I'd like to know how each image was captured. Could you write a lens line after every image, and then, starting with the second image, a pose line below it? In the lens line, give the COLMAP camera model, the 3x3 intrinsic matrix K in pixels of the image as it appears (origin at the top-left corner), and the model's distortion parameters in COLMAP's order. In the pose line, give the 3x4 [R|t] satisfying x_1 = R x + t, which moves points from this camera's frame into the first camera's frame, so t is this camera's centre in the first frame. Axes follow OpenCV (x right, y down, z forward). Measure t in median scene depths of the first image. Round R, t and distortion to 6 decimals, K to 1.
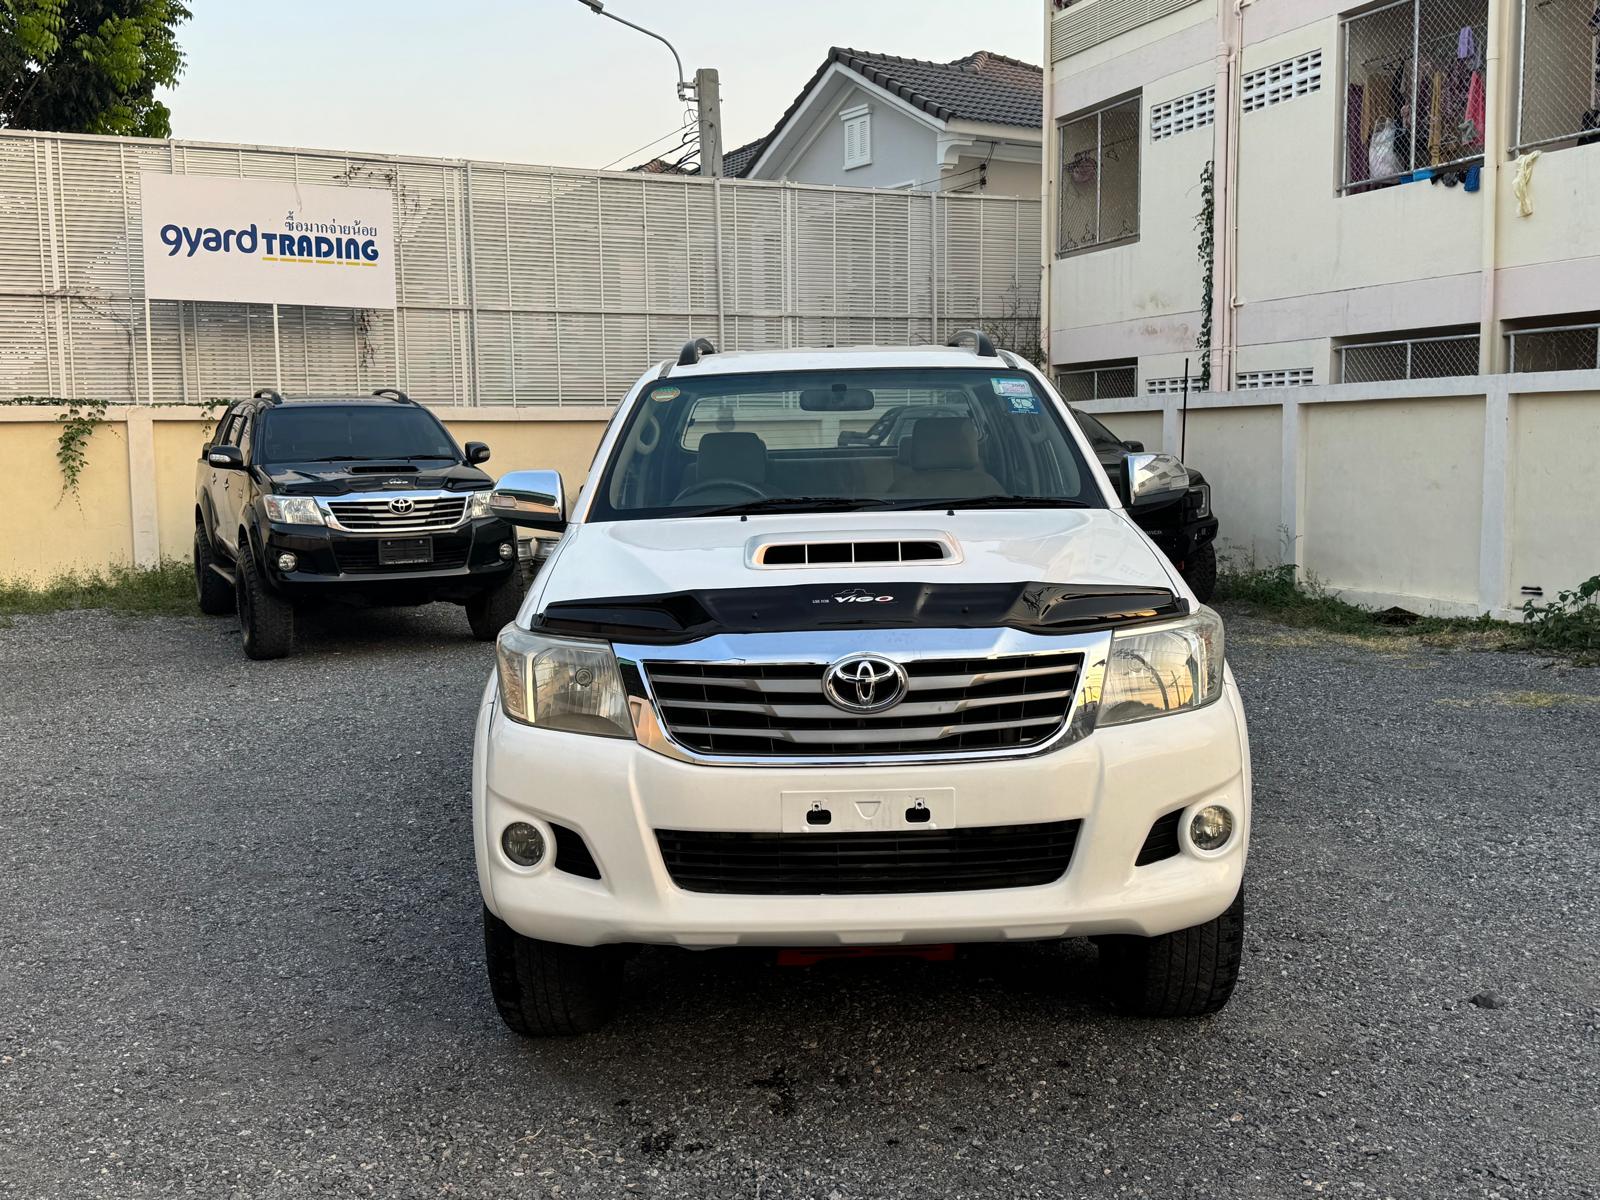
lens RADIAL K [[1554.7, 0, 797.4], [0, 1554.7, 604.7], [0, 0, 1]] dist [0.168770, -0.370133]
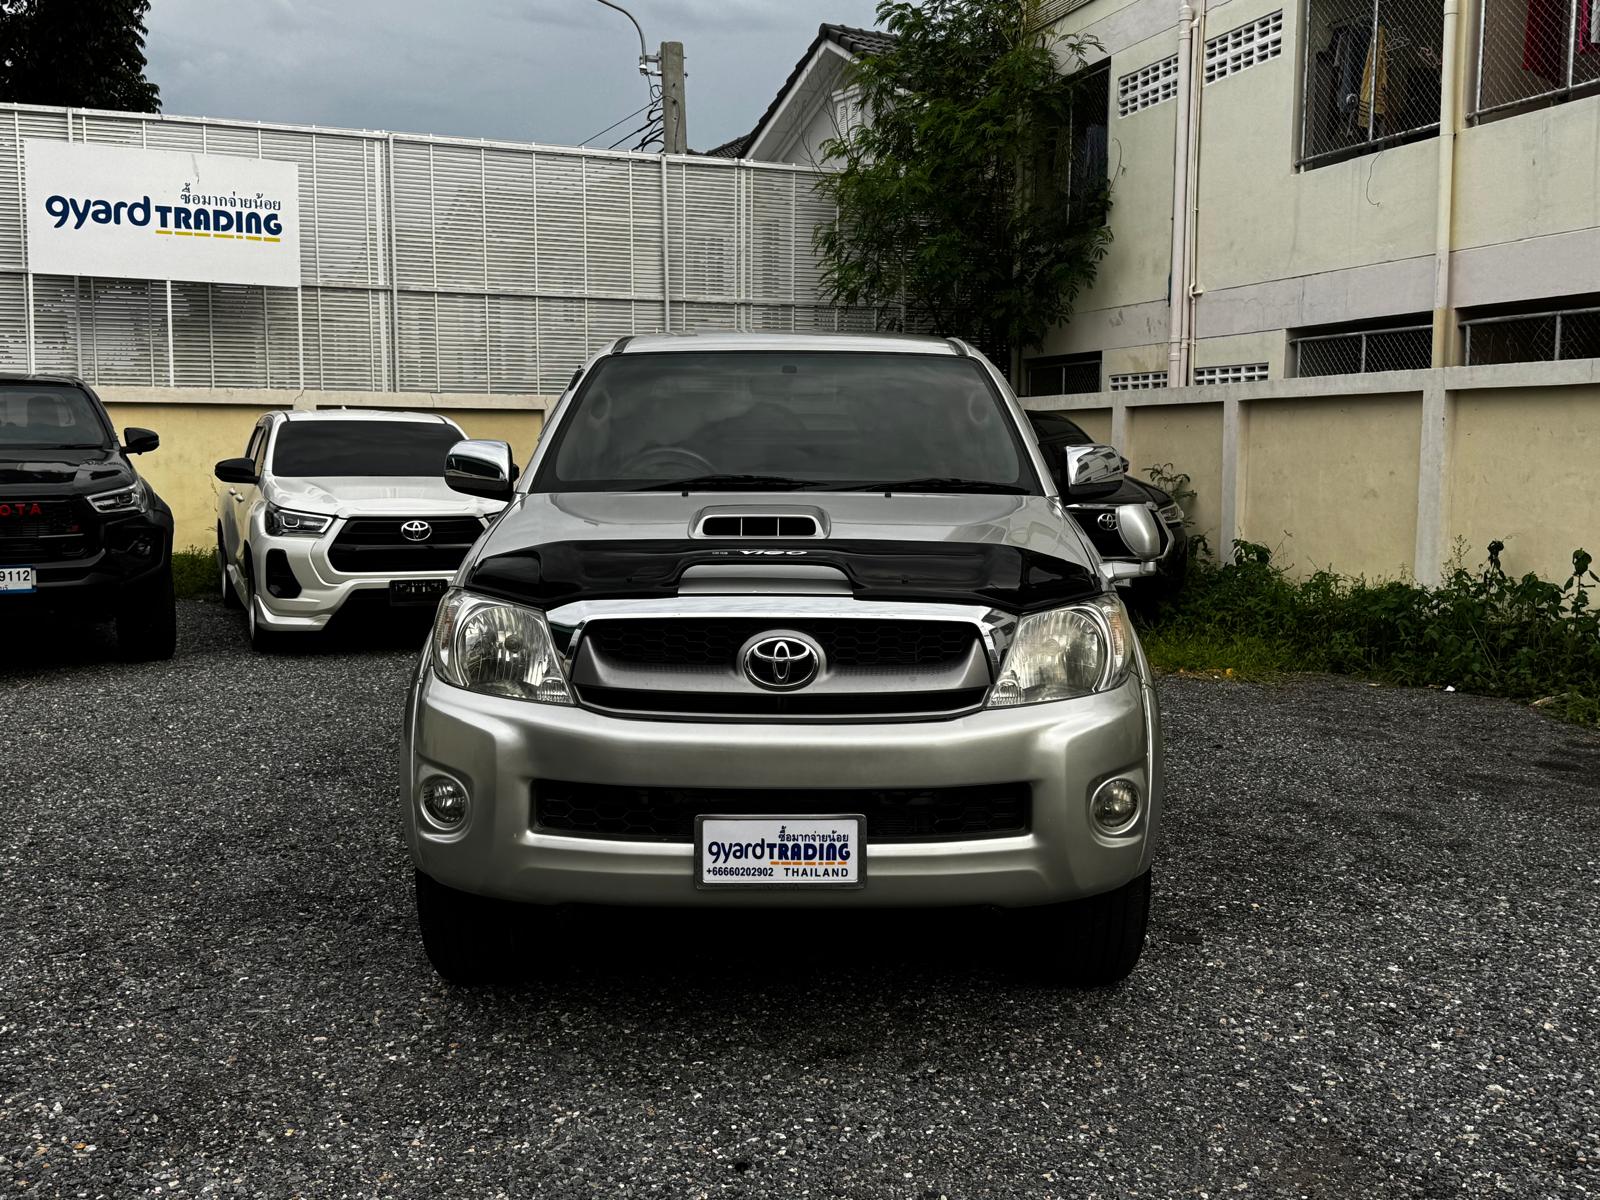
lens RADIAL K [[1548.6, 0, 805.5], [0, 1548.6, 603.1], [0, 0, 1]] dist [0.180816, -0.393688]
pose [[0.998102, 0.022318, -0.057400, 0.108946], [-0.022401, 0.999749, -0.000793, -0.004666], [0.057368, 0.002078, 0.998351, 0.077383]]
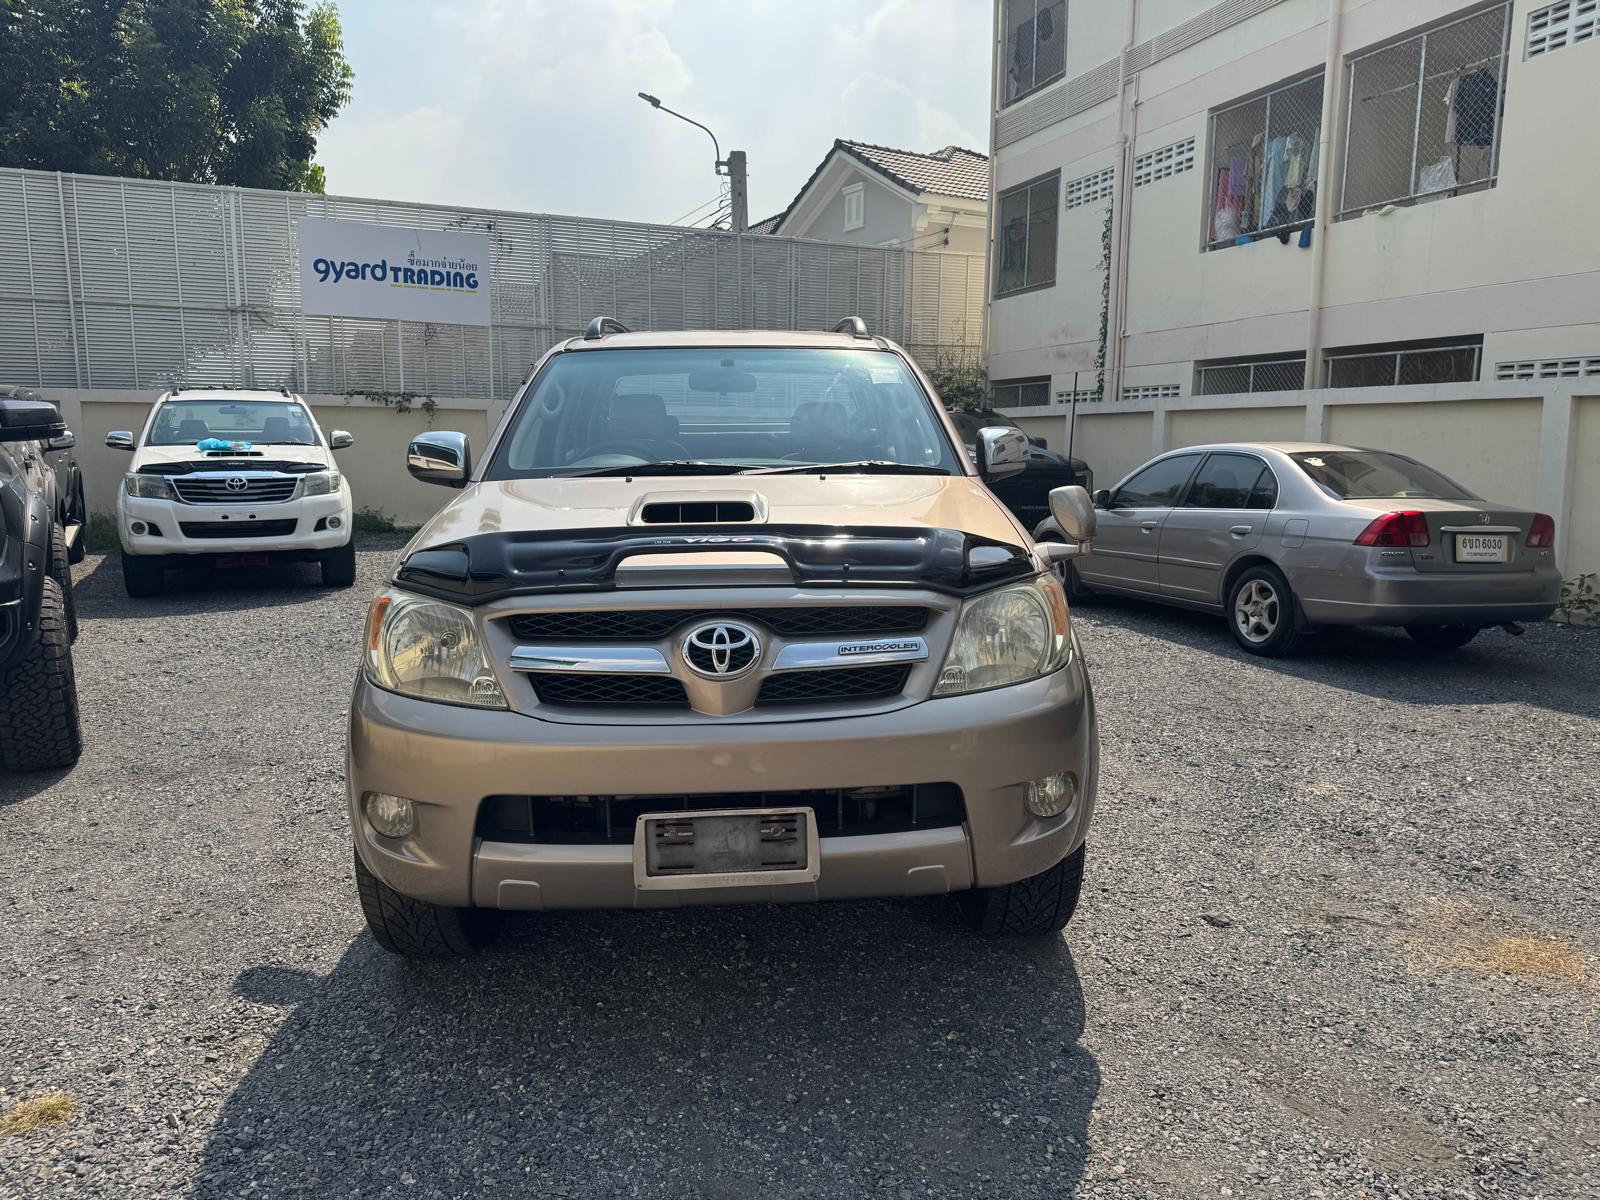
lens RADIAL K [[1114.8, 0, 801.4], [0, 1114.8, 605.0], [0, 0, 1]] dist [0.034977, -0.051777]
pose [[0.999309, 0.026740, -0.025804, 0.039610], [-0.025612, 0.998743, 0.043095, 0.000640], [0.026924, -0.042404, 0.998738, 0.053793]]
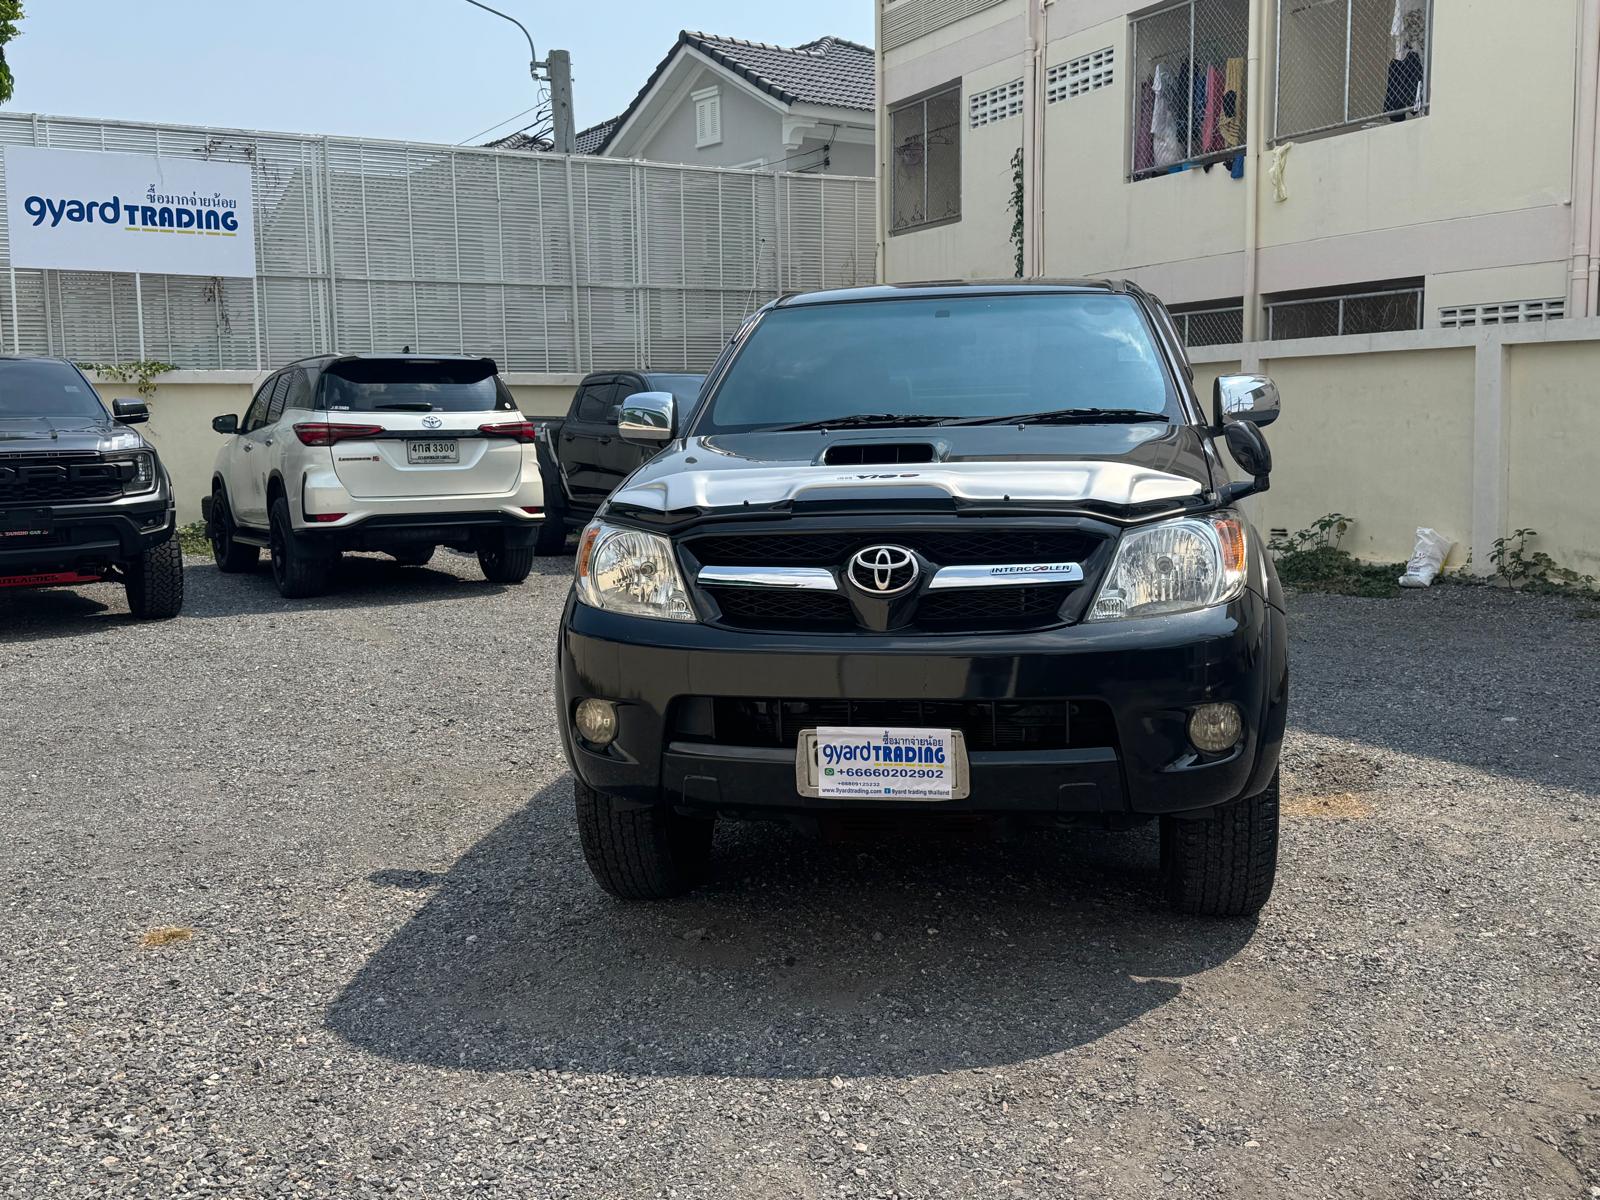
lens RADIAL K [[1554.7, 0, 797.4], [0, 1554.7, 604.7], [0, 0, 1]] dist [0.168770, -0.370133]
pose [[0.997193, -0.009879, 0.074218, 0.024250], [0.008791, 0.999849, 0.014970, 0.017297], [-0.074355, -0.014275, 0.997130, -0.078718]]
